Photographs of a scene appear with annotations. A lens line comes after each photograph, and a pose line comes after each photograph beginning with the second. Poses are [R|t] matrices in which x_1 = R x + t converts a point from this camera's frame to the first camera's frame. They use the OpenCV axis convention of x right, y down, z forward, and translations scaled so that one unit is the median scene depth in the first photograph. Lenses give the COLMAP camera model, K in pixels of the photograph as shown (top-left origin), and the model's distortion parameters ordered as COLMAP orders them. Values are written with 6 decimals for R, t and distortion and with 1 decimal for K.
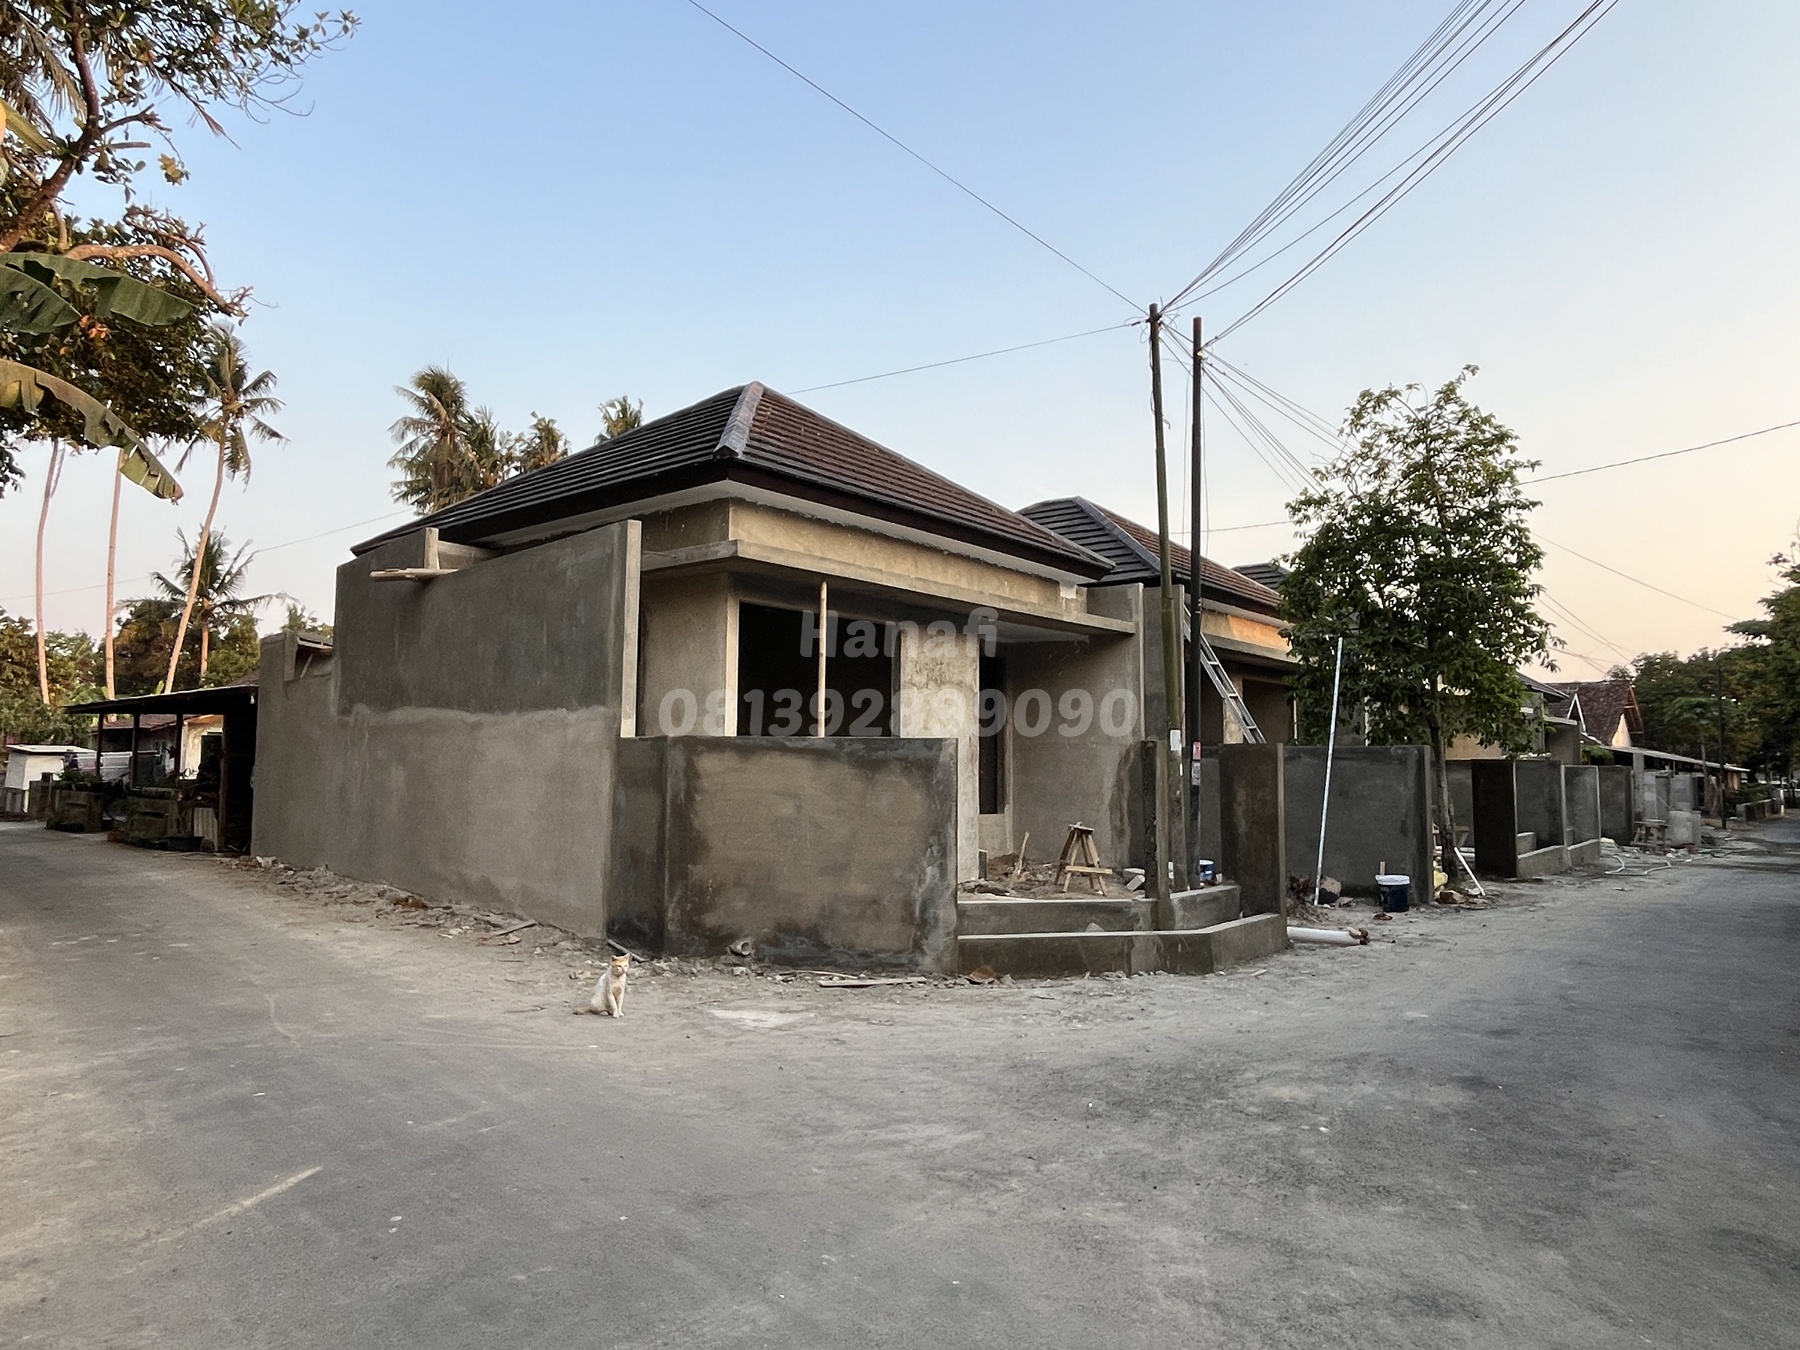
lens RADIAL K [[1080.2, 0, 896.6], [0, 1080.2, 680.4], [0, 0, 1]] dist [0.001787, -0.004775]
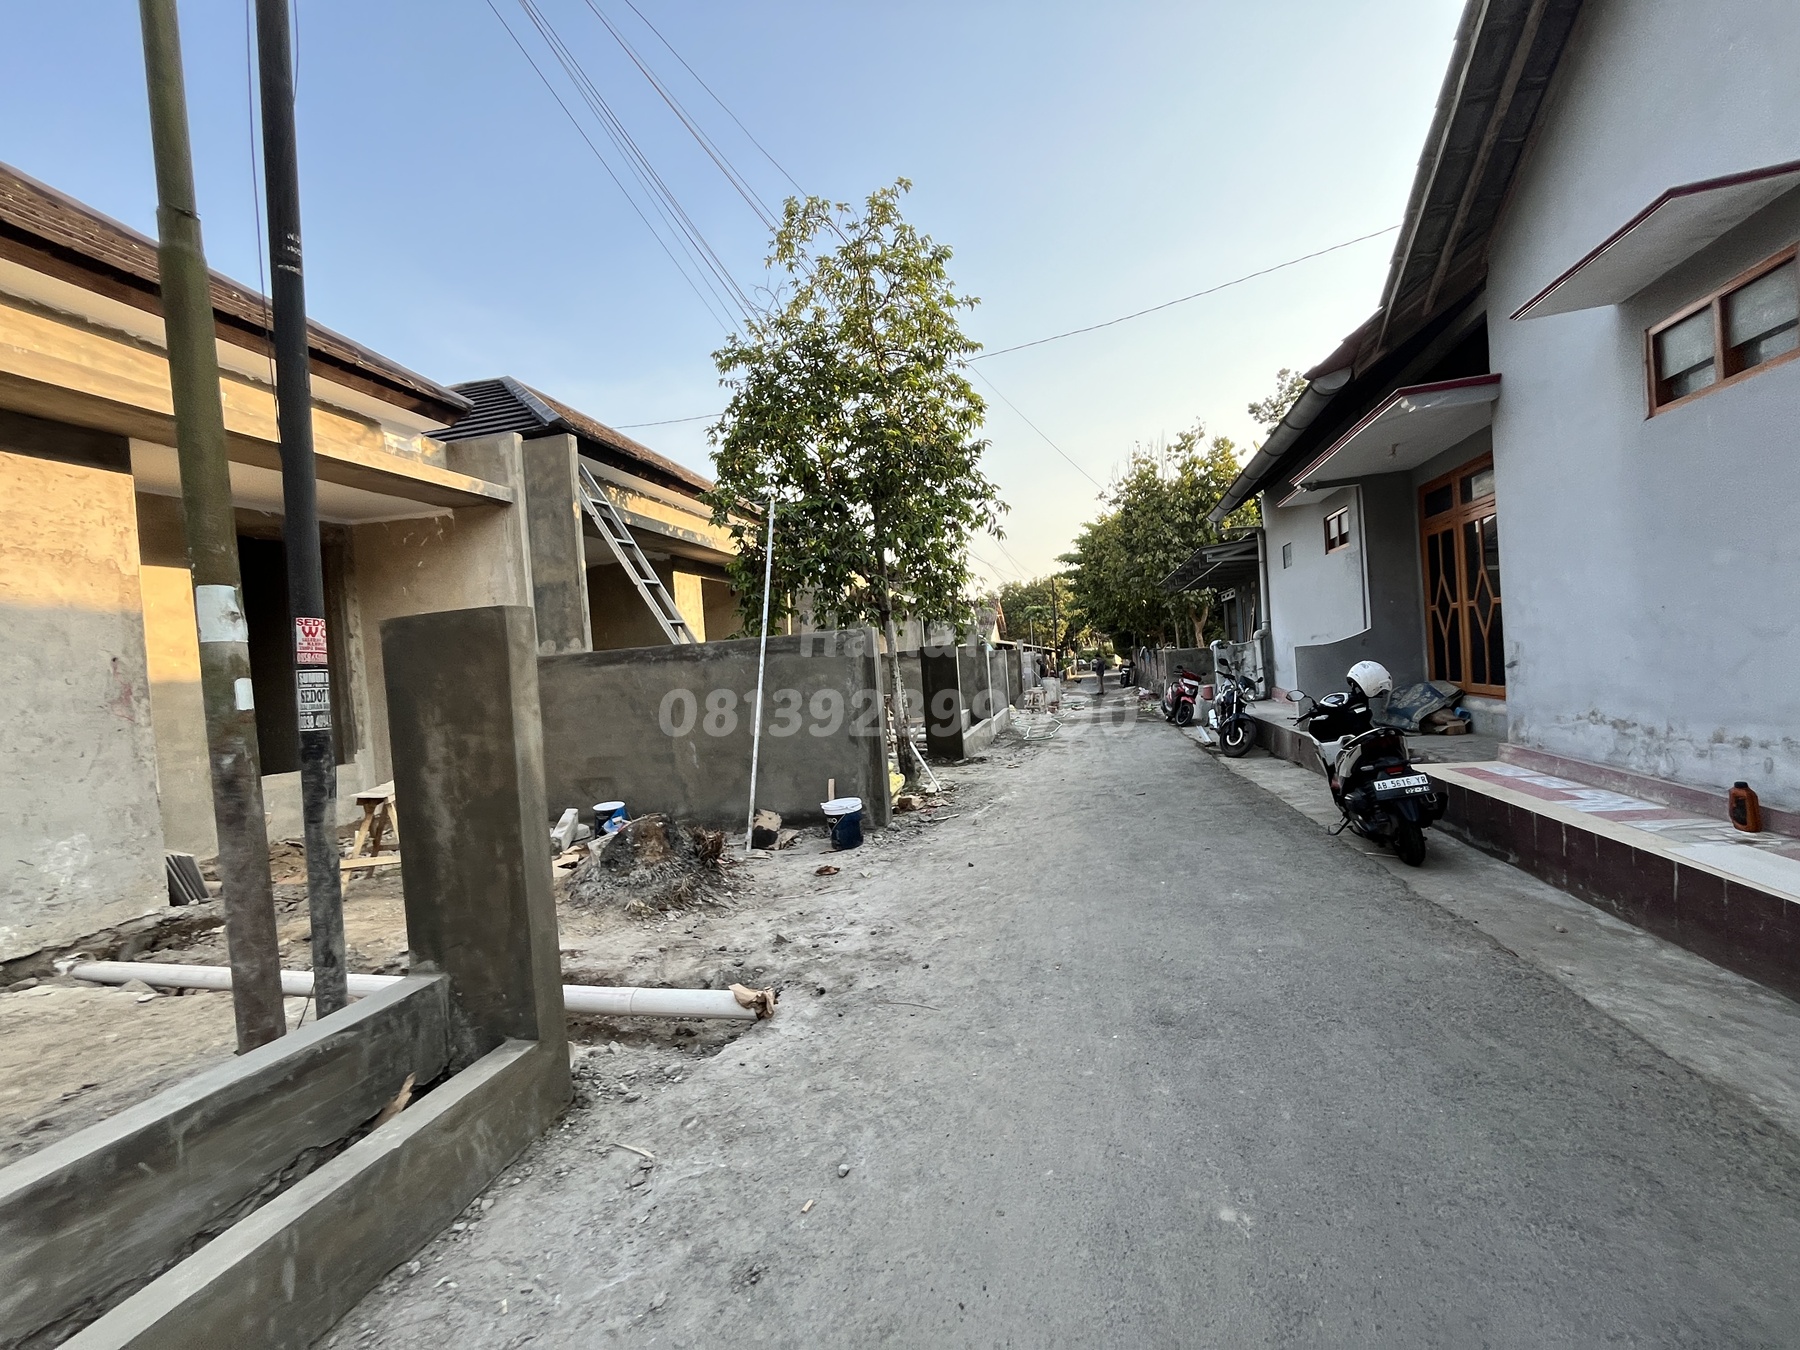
lens RADIAL K [[727.3, 0, 895.9], [0, 727.3, 680.2], [0, 0, 1]] dist [-0.001921, -0.000224]
pose [[0.890511, -0.081826, 0.447543, 0.231006], [0.043404, 0.994486, 0.095461, 0.042462], [-0.452886, -0.065584, 0.889153, 0.454054]]
